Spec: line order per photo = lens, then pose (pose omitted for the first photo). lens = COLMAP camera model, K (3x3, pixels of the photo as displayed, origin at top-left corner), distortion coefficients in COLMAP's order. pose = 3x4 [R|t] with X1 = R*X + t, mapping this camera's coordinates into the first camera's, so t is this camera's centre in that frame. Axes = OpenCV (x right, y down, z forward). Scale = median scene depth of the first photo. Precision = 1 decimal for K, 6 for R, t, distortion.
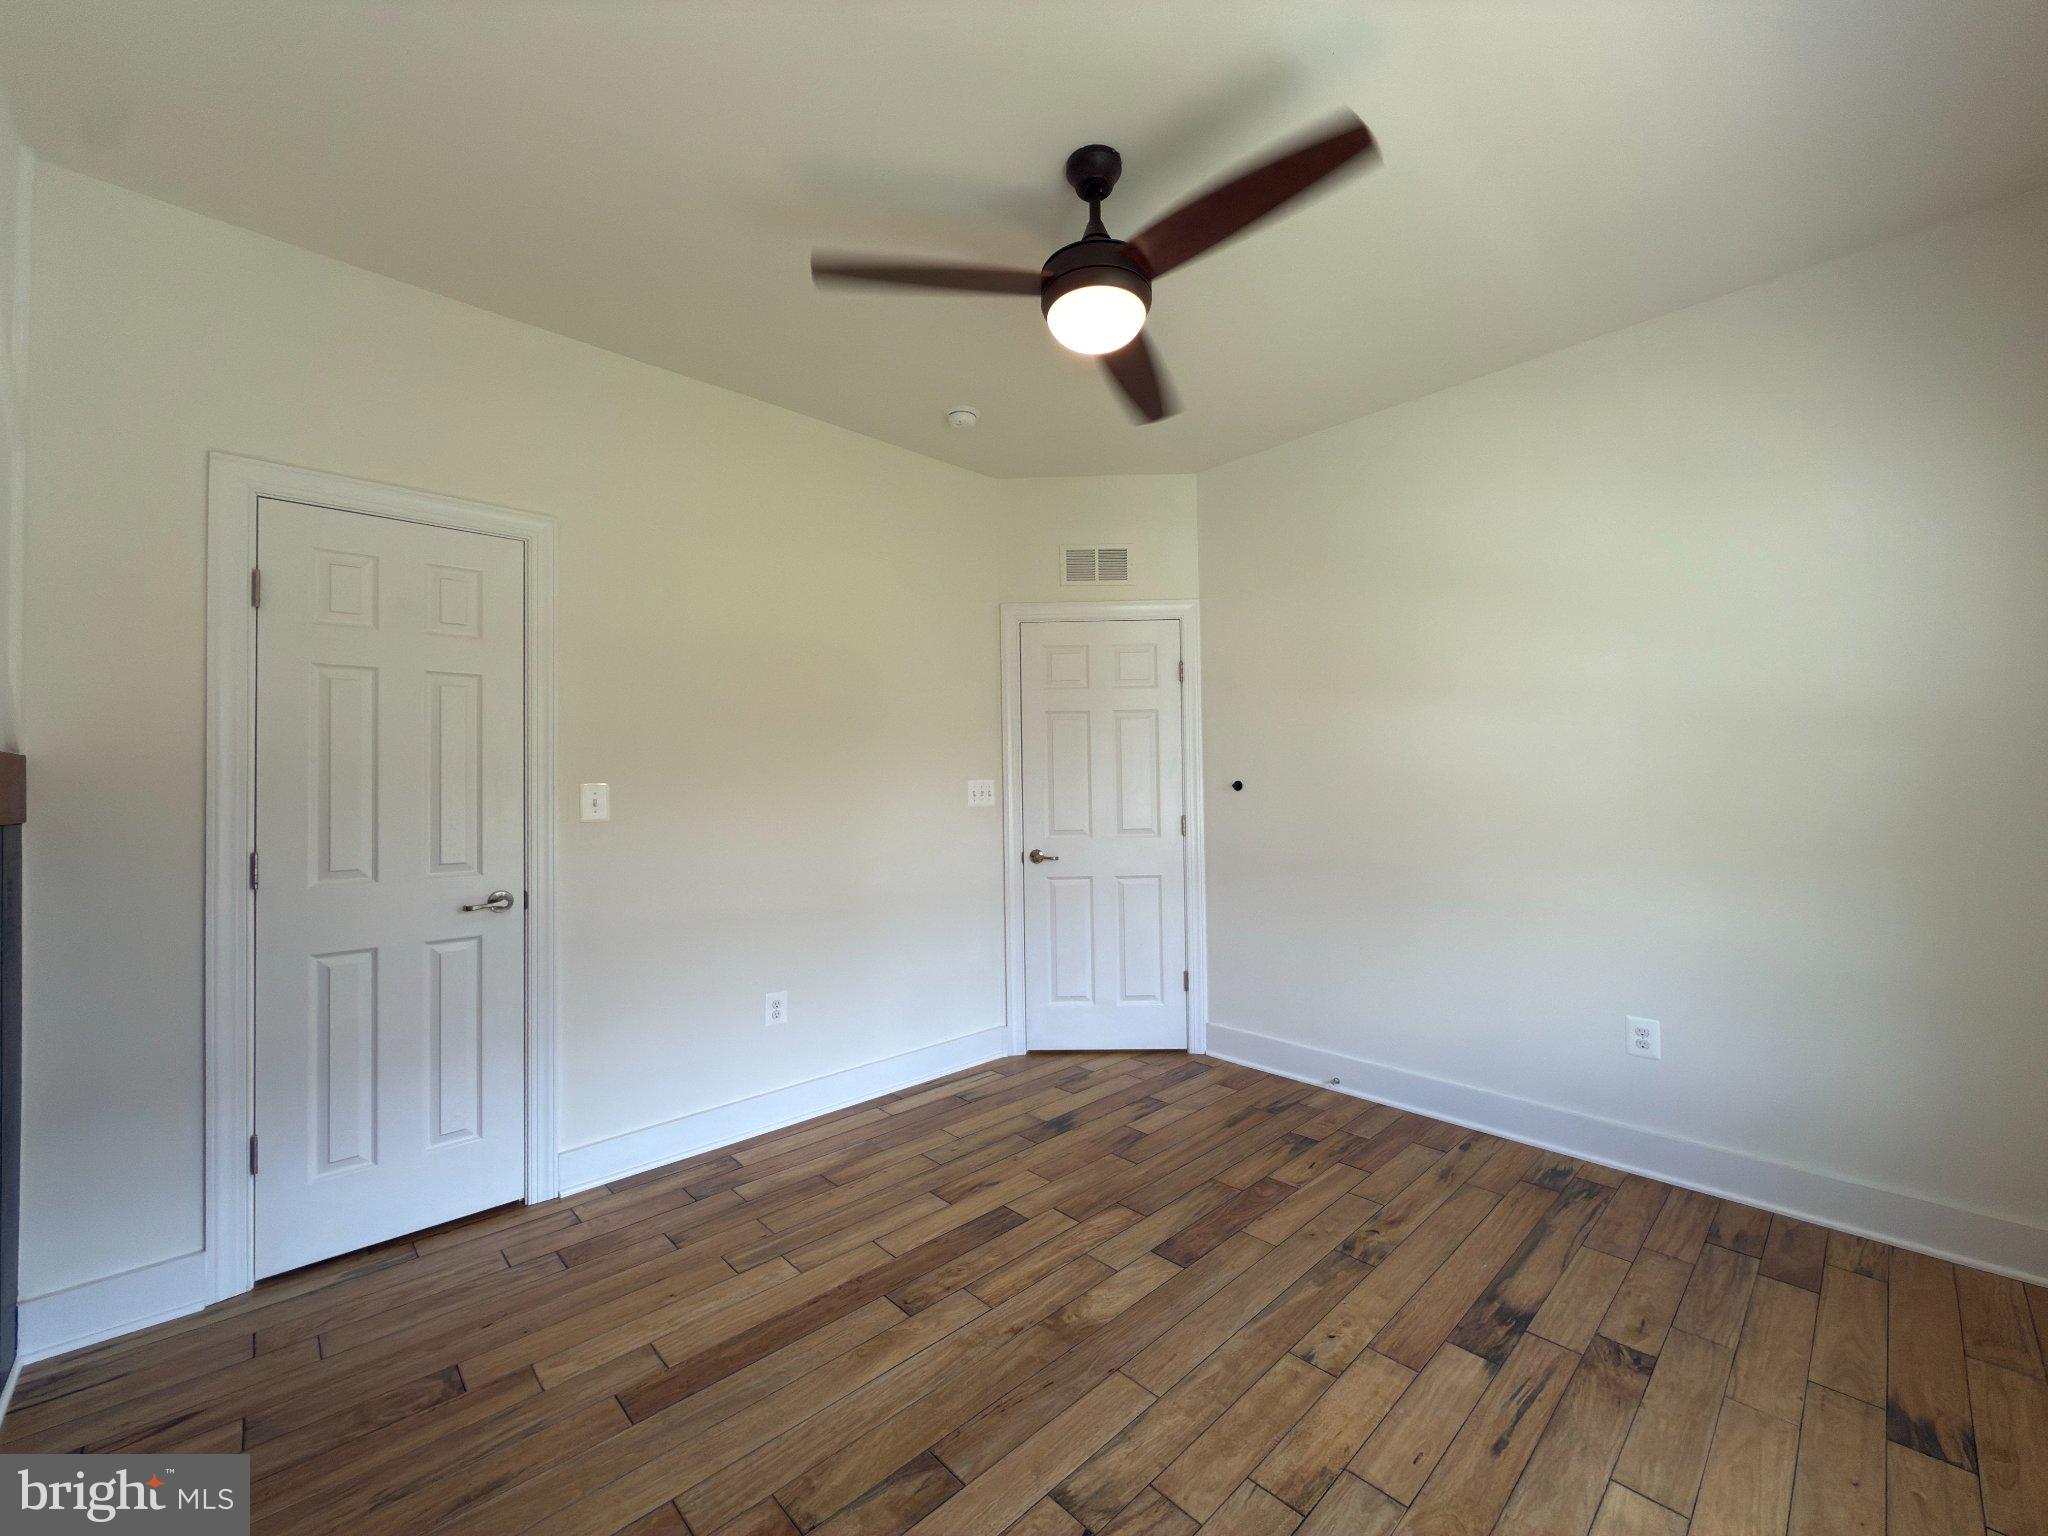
lens RADIAL K [[816.8, 0, 1025.7], [0, 816.8, 768.5], [0, 0, 1]] dist [-0.000725, -0.000077]
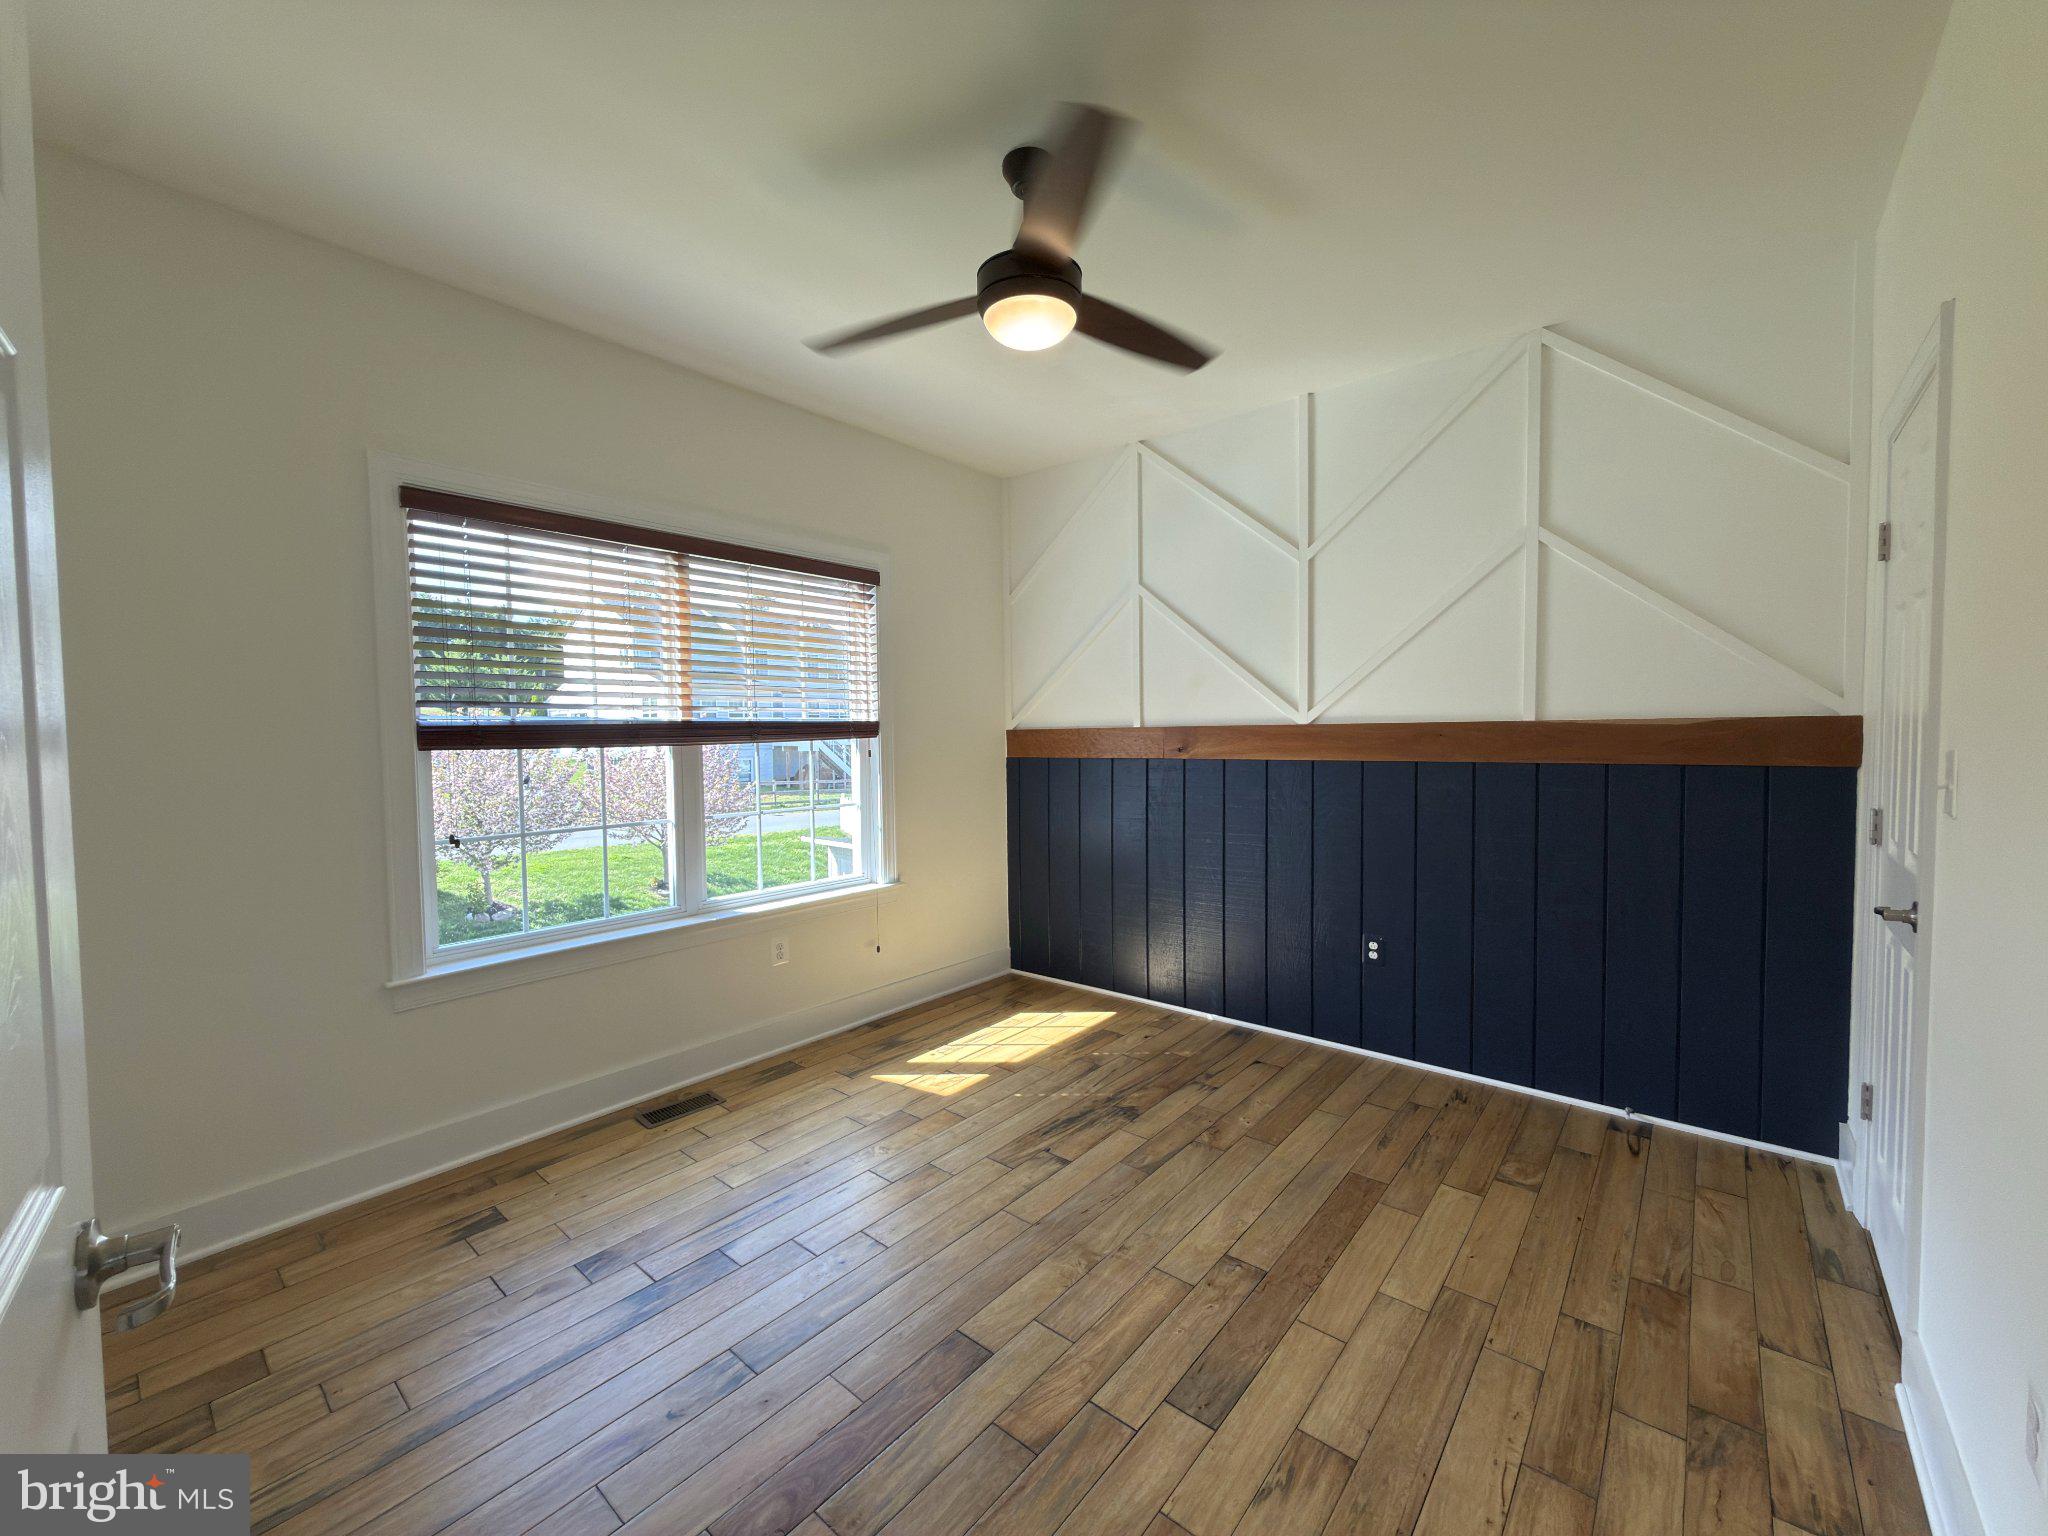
lens RADIAL K [[816.8, 0, 1025.7], [0, 816.8, 768.5], [0, 0, 1]] dist [-0.000725, -0.000077]
pose [[-0.993116, 0.031065, -0.112942, 0.202031], [0.028203, 0.999242, 0.026845, 0.000735], [0.113690, 0.023475, -0.993239, 1.853306]]
